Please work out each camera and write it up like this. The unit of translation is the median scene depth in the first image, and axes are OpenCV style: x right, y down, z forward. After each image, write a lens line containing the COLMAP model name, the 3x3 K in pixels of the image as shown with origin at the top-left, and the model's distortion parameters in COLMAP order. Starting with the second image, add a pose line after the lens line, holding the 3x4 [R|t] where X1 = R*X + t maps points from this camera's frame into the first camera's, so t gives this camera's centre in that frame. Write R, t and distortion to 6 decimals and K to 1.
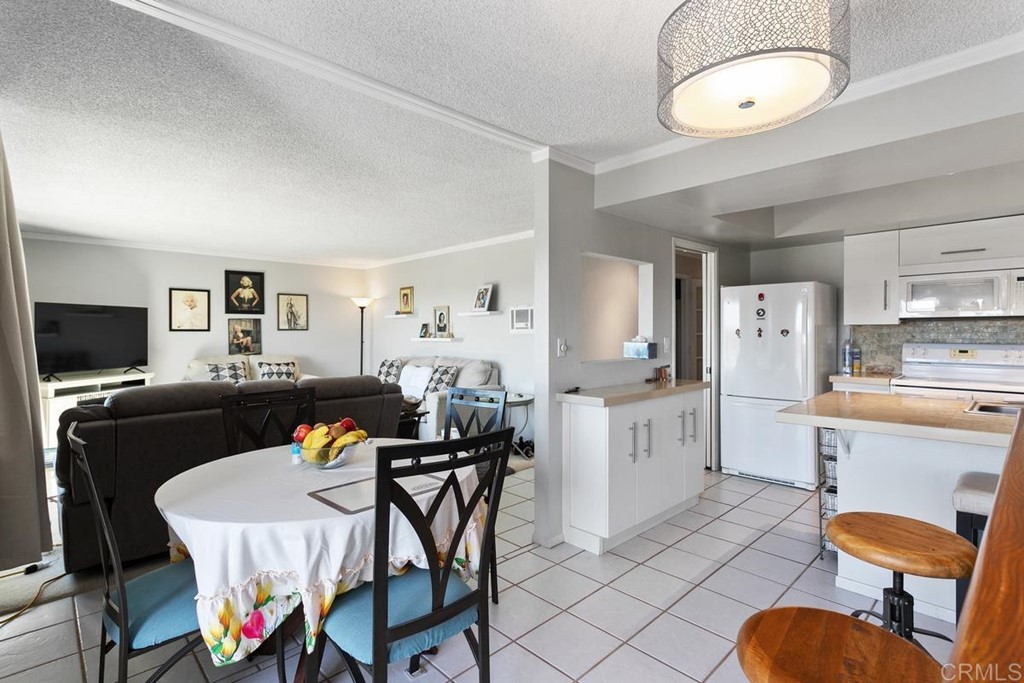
lens RADIAL K [[485.7, 0, 515.9], [0, 485.7, 337.8], [0, 0, 1]] dist [0.004425, 0.000929]
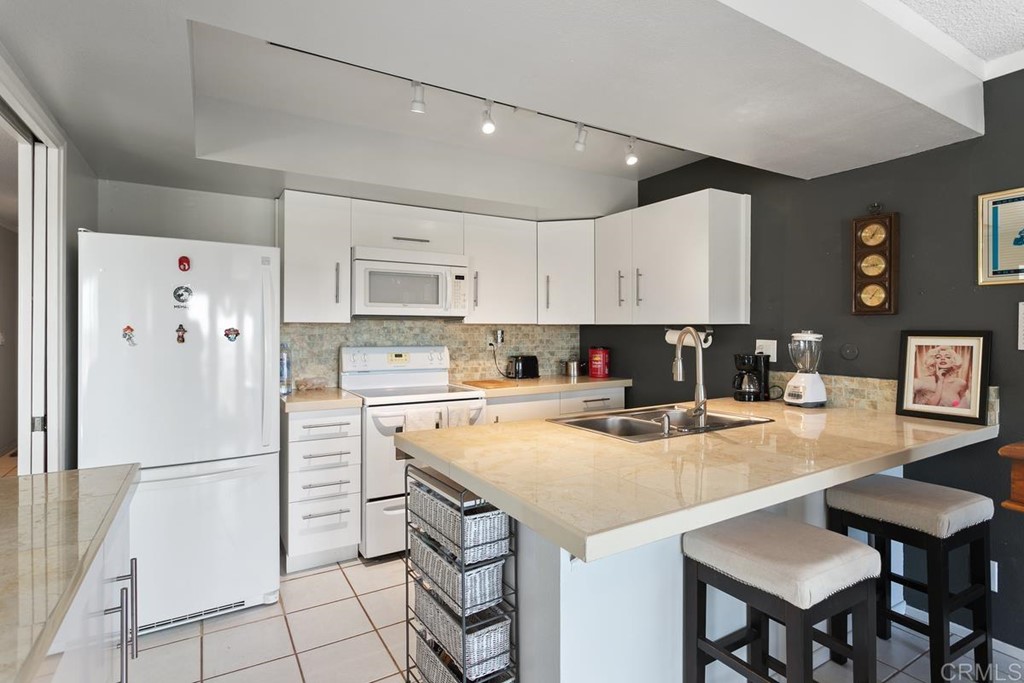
lens RADIAL K [[512.7, 0, 510.4], [0, 512.7, 333.2], [0, 0, 1]] dist [-0.009069, 0.002410]
pose [[0.224226, 0.000011, 0.974537, 0.064935], [0.007110, 0.999973, -0.001647, -0.008281], [-0.974511, 0.007298, 0.224220, 0.554510]]
